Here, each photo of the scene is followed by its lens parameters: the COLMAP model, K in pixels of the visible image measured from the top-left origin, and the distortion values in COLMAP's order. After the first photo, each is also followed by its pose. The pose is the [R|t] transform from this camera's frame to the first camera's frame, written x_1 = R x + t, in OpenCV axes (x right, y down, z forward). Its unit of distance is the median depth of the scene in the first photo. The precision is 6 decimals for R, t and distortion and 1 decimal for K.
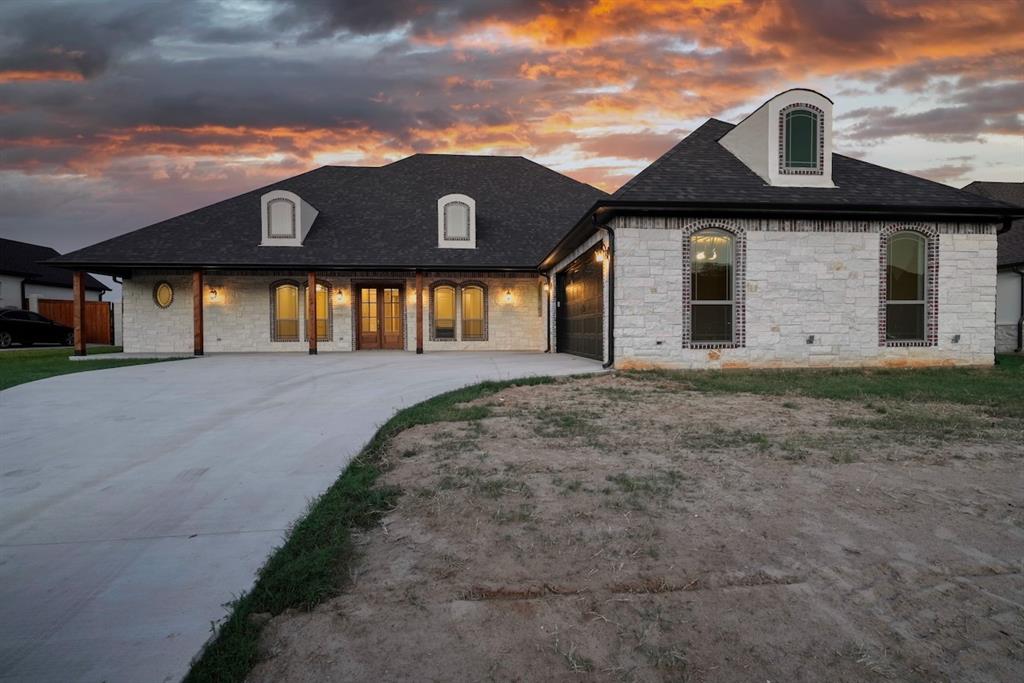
lens RADIAL K [[475.7, 0, 512.0], [0, 475.7, 341.5], [0, 0, 1]] dist [0.002885, 0.000196]
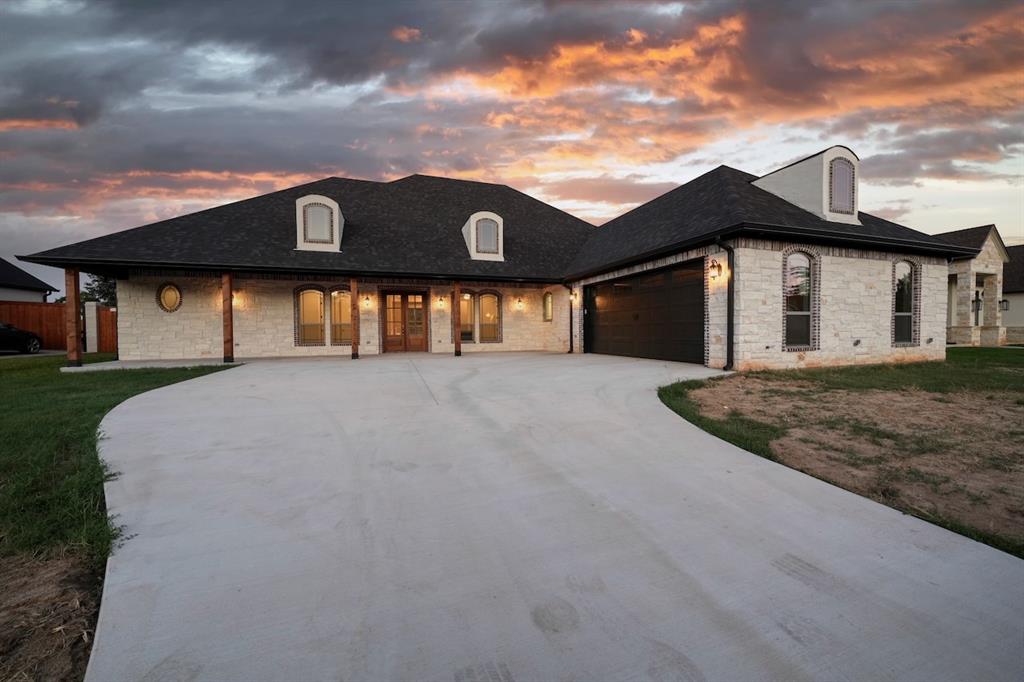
lens RADIAL K [[374.6, 0, 512.0], [0, 374.6, 341.0], [0, 0, 1]] dist [-0.000204, 0.000094]
pose [[0.970070, -0.010624, 0.242594, -0.275945], [0.009012, 0.999929, 0.007755, -0.013415], [-0.242659, -0.005337, 0.970097, 0.133258]]
